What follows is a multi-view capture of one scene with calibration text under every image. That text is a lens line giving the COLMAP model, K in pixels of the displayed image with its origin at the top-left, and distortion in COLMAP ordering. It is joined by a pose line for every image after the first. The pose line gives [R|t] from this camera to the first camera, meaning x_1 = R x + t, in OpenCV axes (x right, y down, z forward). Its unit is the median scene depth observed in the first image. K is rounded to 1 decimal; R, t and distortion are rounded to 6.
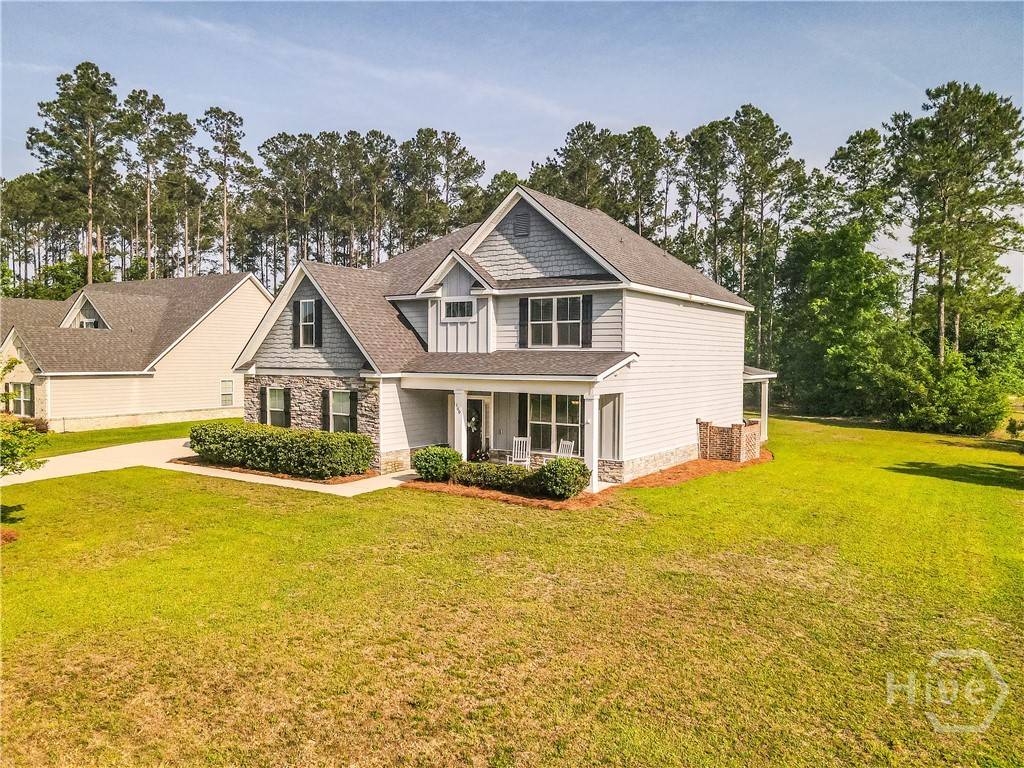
lens RADIAL K [[747.2, 0, 512.0], [0, 747.2, 384.0], [0, 0, 1]] dist [0.011174, 0.004802]
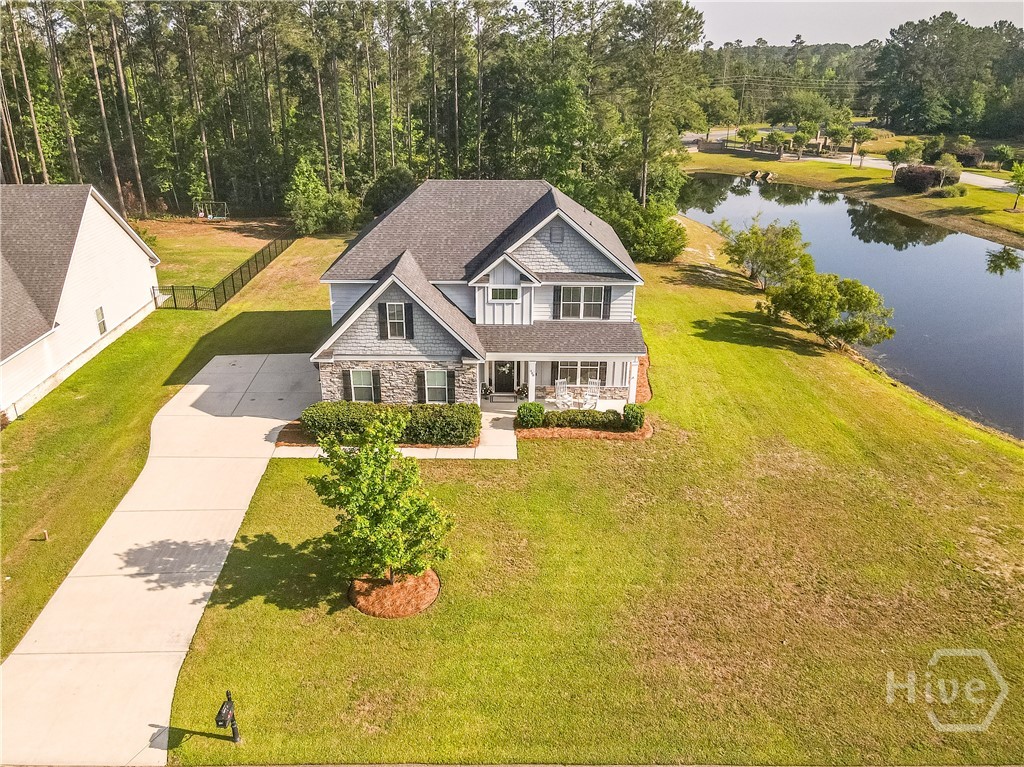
lens RADIAL K [[757.7, 0, 512.0], [0, 757.7, 383.5], [0, 0, 1]] dist [0.016711, 0.003494]
pose [[0.831199, -0.217624, 0.511613, -0.821503], [0.018305, 0.930422, 0.366034, -0.464891], [-0.555673, -0.294882, 0.777349, -0.120310]]
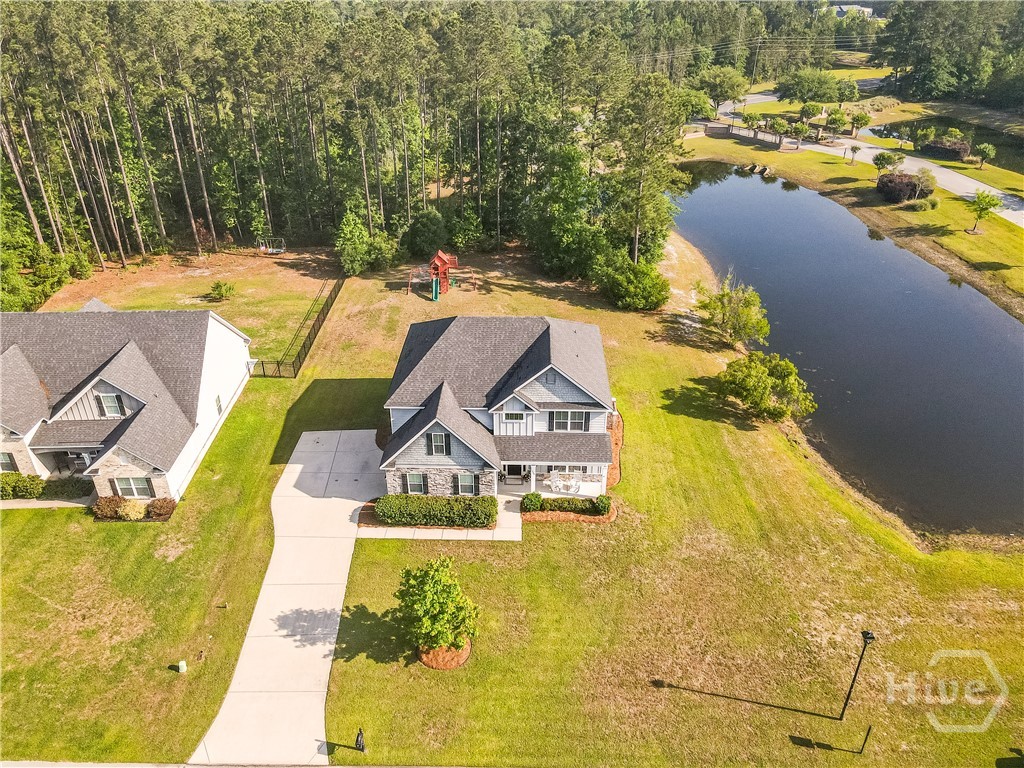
lens RADIAL K [[747.2, 0, 512.0], [0, 747.2, 384.0], [0, 0, 1]] dist [0.011174, 0.004802]
pose [[0.845707, -0.271471, 0.459437, -0.959933], [0.026869, 0.881508, 0.471404, -1.107506], [-0.532970, -0.386325, 0.752792, -0.411785]]
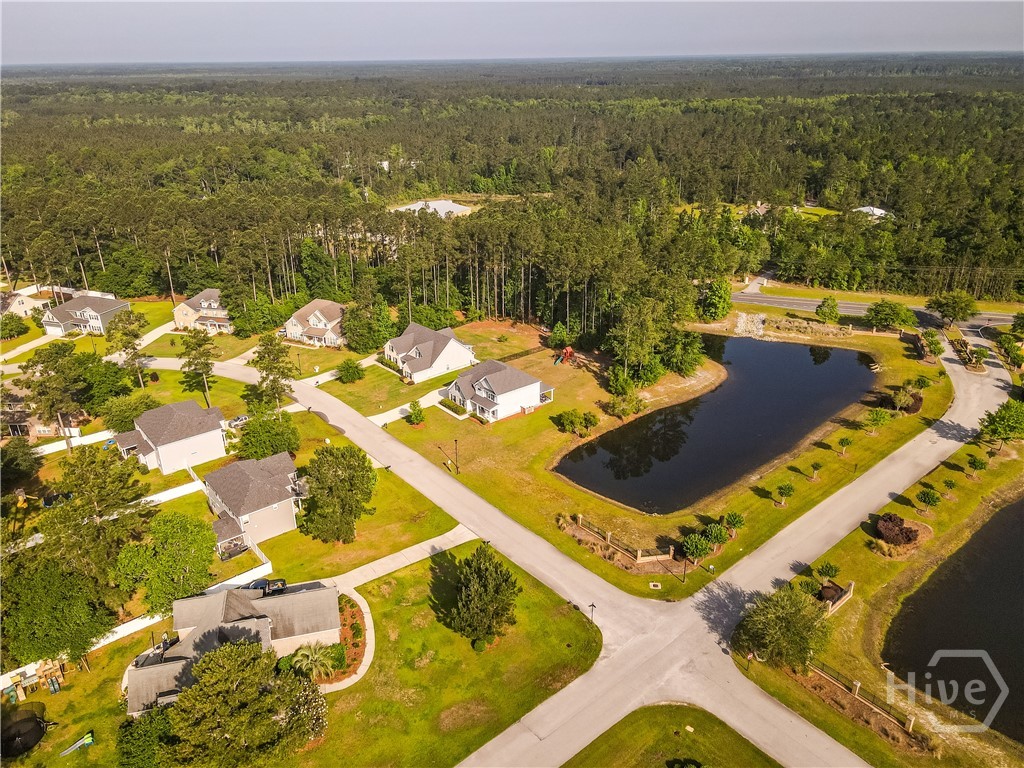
lens RADIAL K [[747.2, 0, 512.0], [0, 747.2, 384.0], [0, 0, 1]] dist [0.011174, 0.004802]
pose [[0.955302, 0.106605, -0.275740, 2.027997], [0.003703, 0.928331, 0.371736, -2.610956], [0.295607, -0.356141, 0.886442, -4.740908]]
